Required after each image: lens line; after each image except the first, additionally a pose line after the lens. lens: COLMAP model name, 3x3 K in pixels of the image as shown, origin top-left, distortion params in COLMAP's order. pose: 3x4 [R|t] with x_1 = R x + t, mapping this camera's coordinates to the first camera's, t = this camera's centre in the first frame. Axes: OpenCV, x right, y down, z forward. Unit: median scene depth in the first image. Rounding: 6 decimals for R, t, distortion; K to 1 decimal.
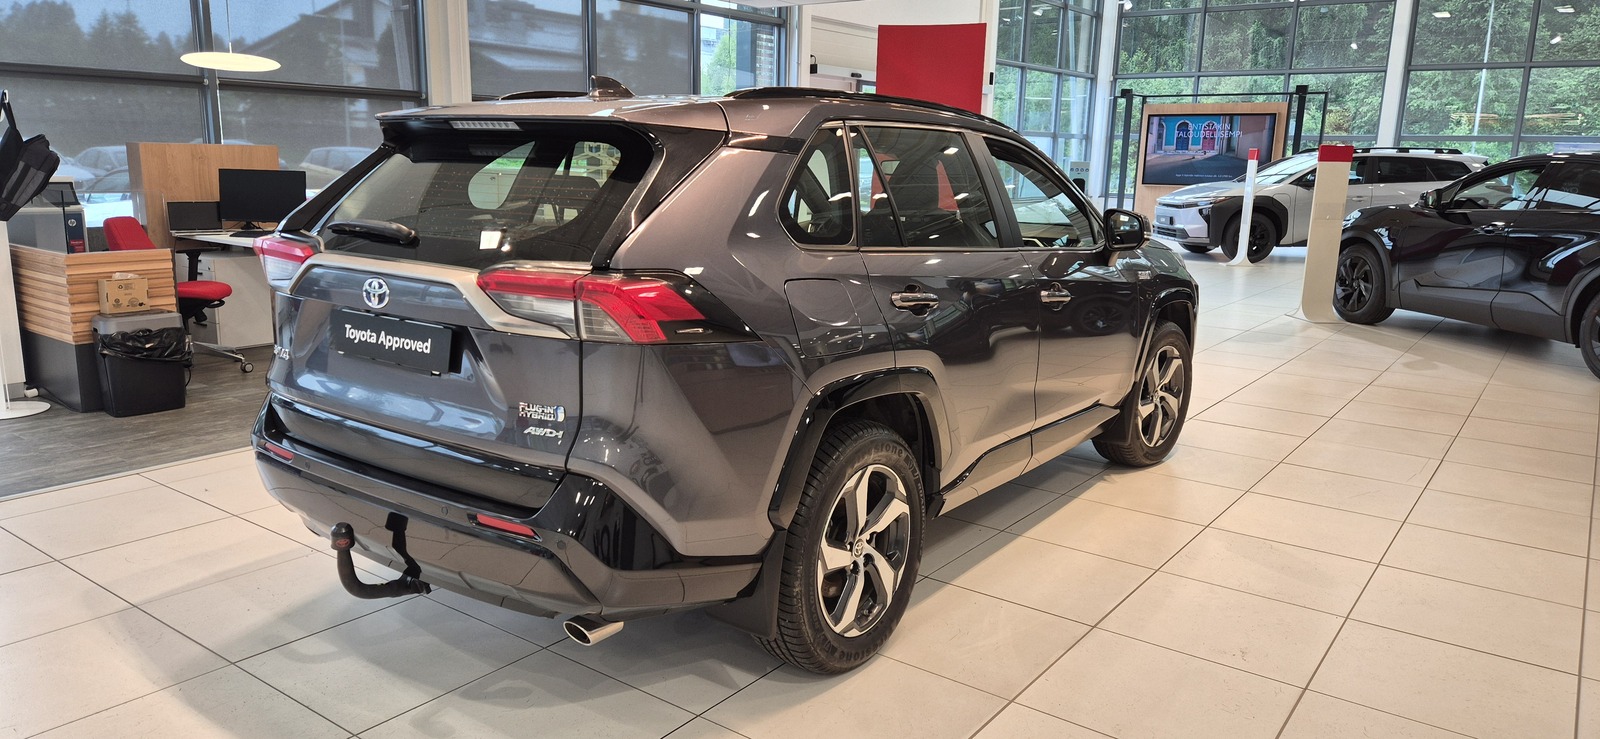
lens RADIAL K [[1064.4, 0, 777.5], [0, 1064.4, 369.6], [0, 0, 1]] dist [0.076499, -0.054859]
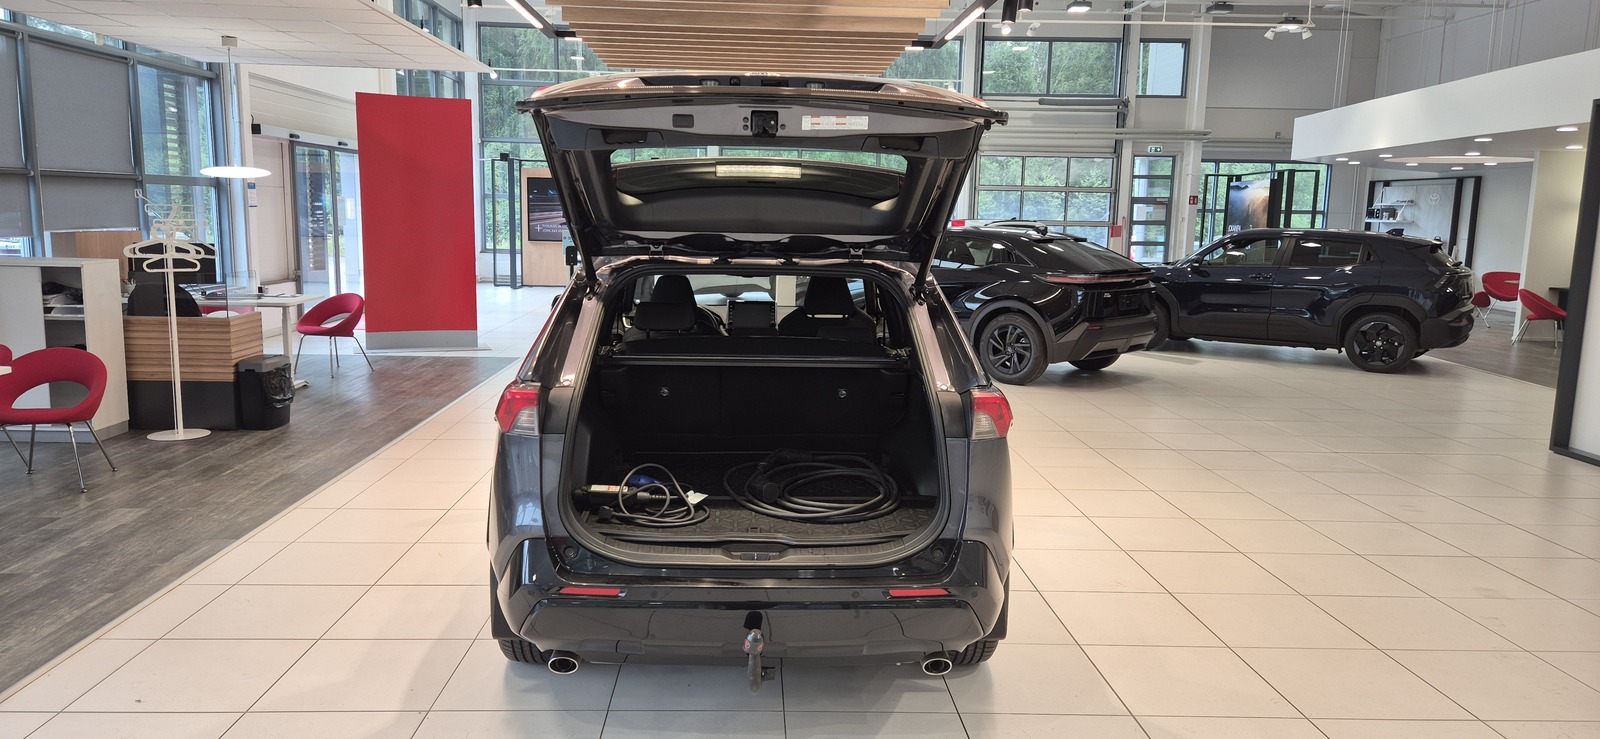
lens RADIAL K [[1064.4, 0, 781.6], [0, 1064.4, 363.5], [0, 0, 1]] dist [0.076499, -0.054859]
pose [[0.777976, -0.095837, 0.620942, -1.020917], [0.122534, 0.992464, -0.000343, -0.130226], [-0.616230, 0.076353, 0.783857, 0.064776]]
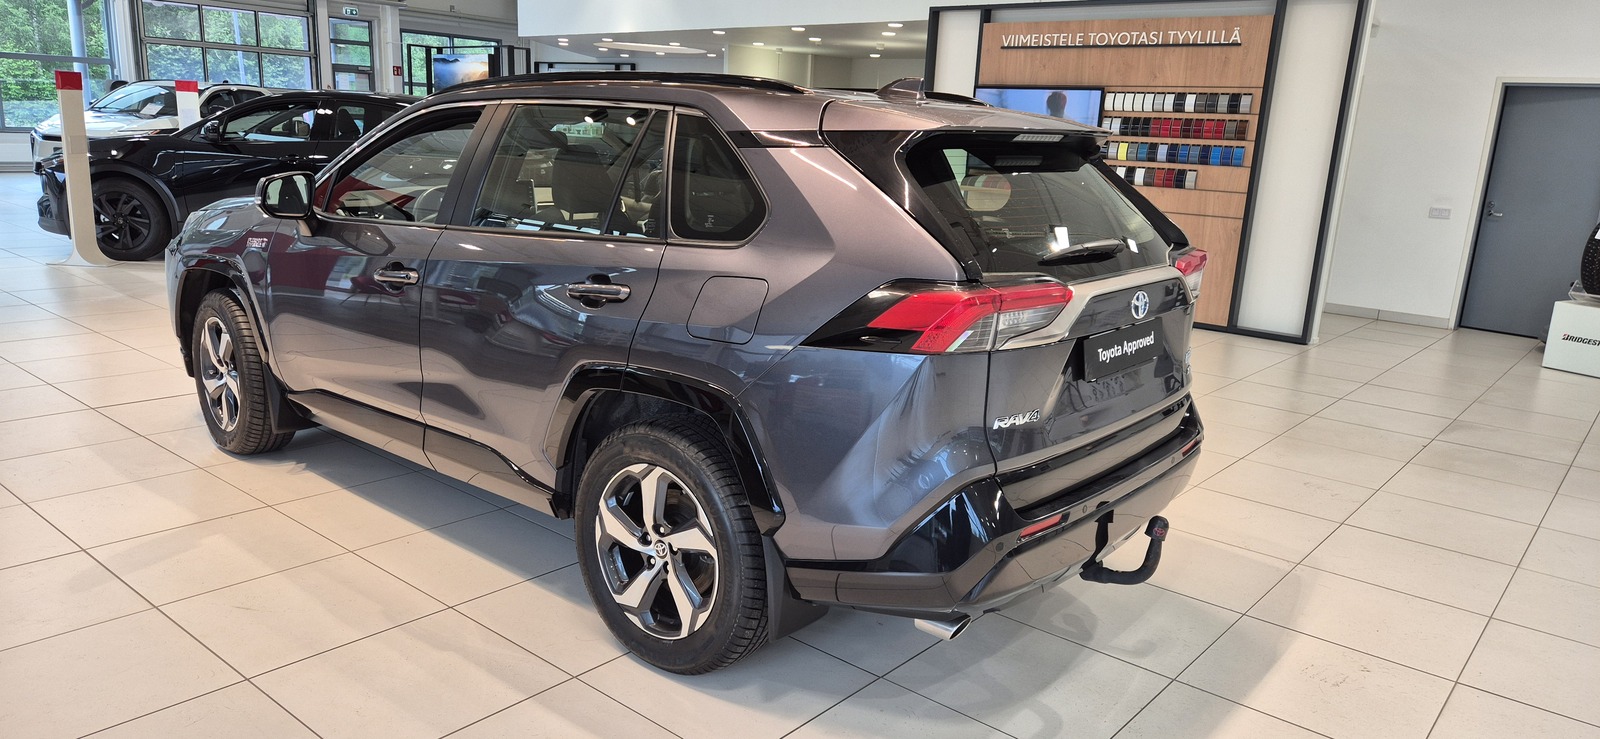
lens RADIAL K [[1064.4, 0, 793.4], [0, 1064.4, 381.3], [0, 0, 1]] dist [0.076499, -0.054859]
pose [[0.056118, -0.256423, 0.964934, -1.383198], [0.155786, 0.956869, 0.245220, -0.300966], [-0.986195, 0.136562, 0.093645, 1.196455]]
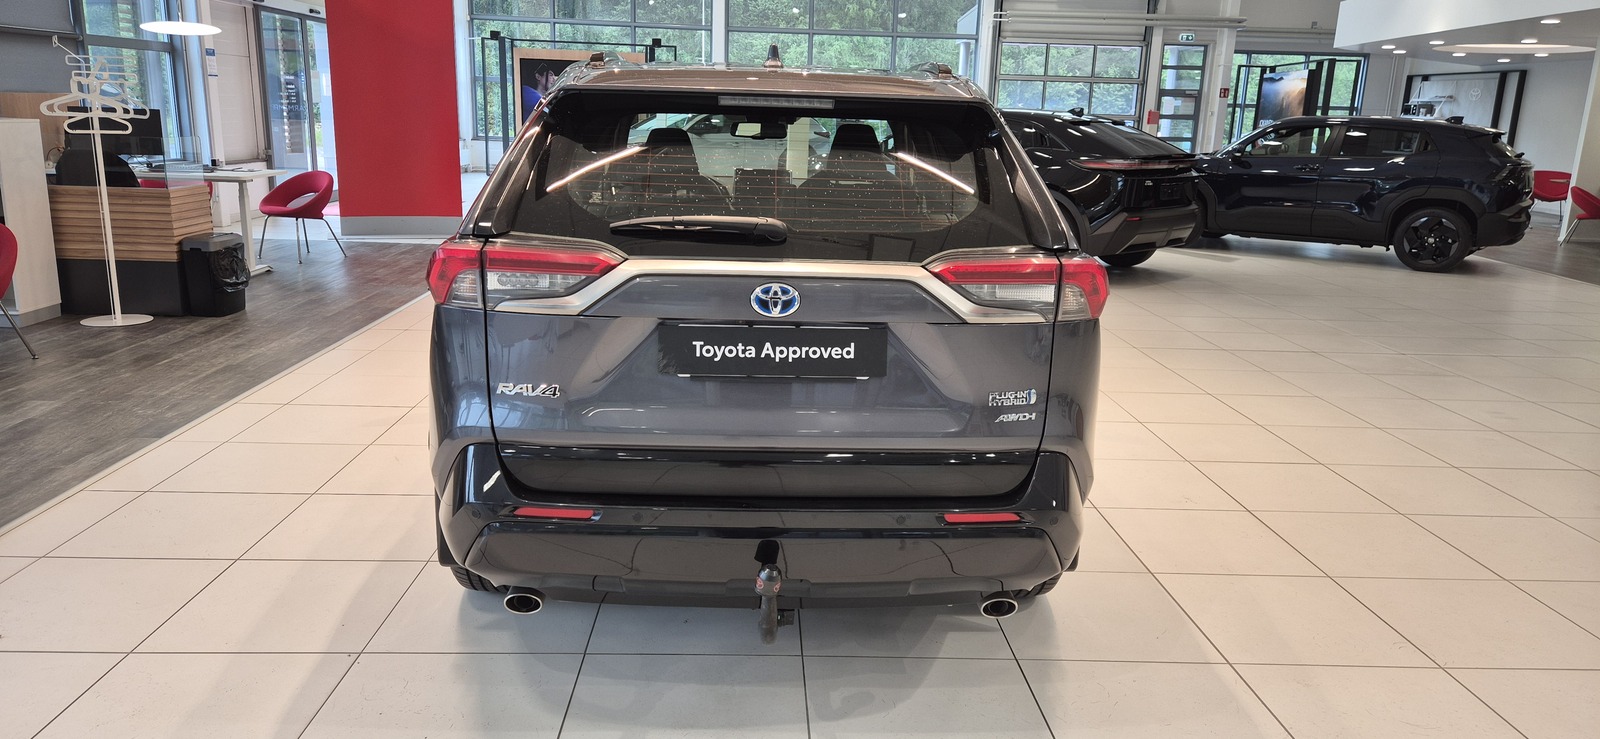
lens RADIAL K [[1064.4, 0, 796.6], [0, 1064.4, 362.7], [0, 0, 1]] dist [0.076499, -0.054859]
pose [[0.773116, -0.142681, 0.618008, -0.864818], [0.111468, 0.989769, 0.089066, -0.091716], [-0.624393, 0.000030, 0.781110, 0.296725]]
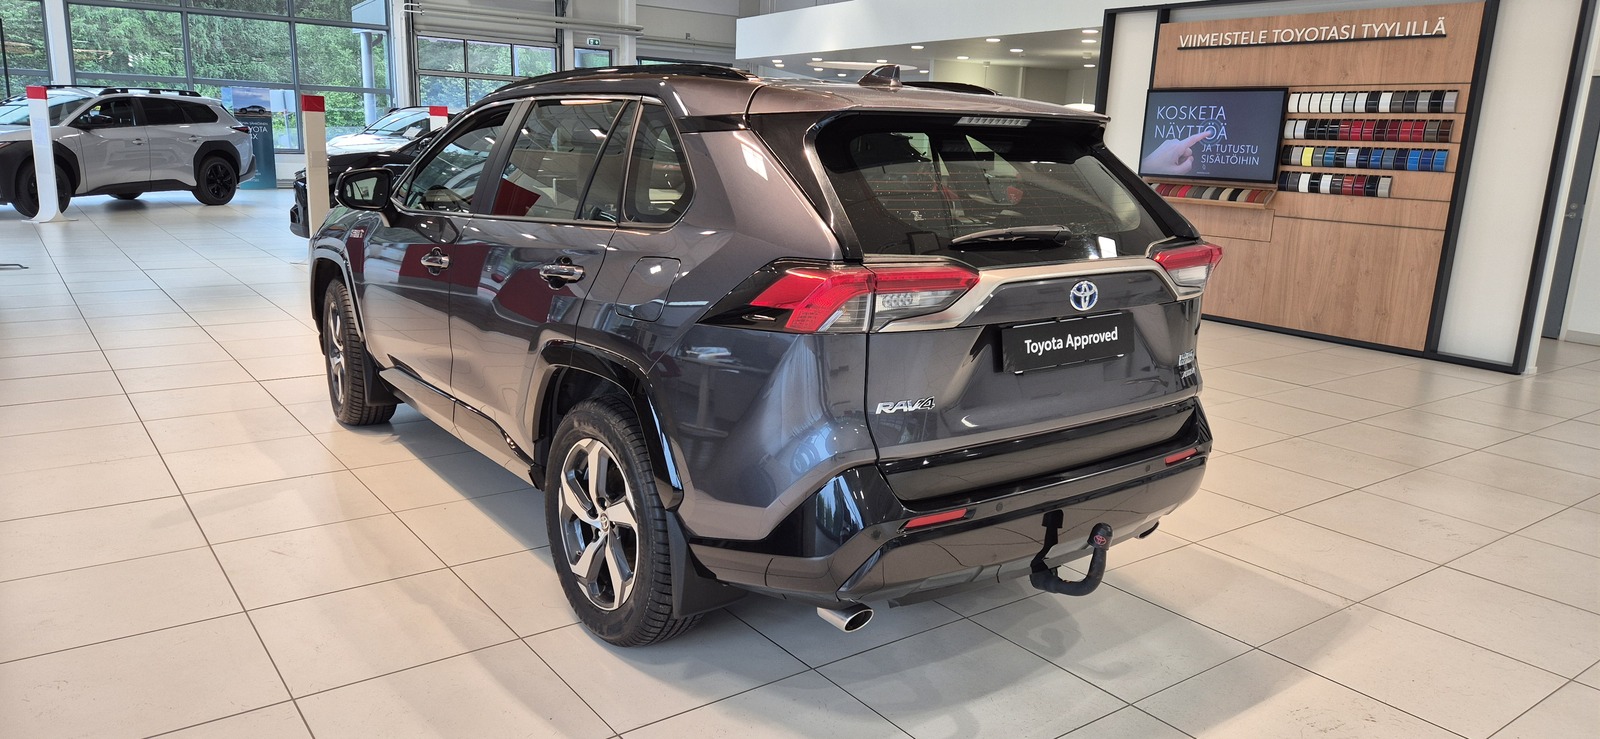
lens RADIAL K [[1064.4, 0, 791.2], [0, 1064.4, 378.7], [0, 0, 1]] dist [0.076499, -0.054859]
pose [[0.281321, -0.229618, 0.931737, -1.344447], [0.163515, 0.968221, 0.189238, -0.221054], [-0.945580, 0.099116, 0.309927, 0.913908]]
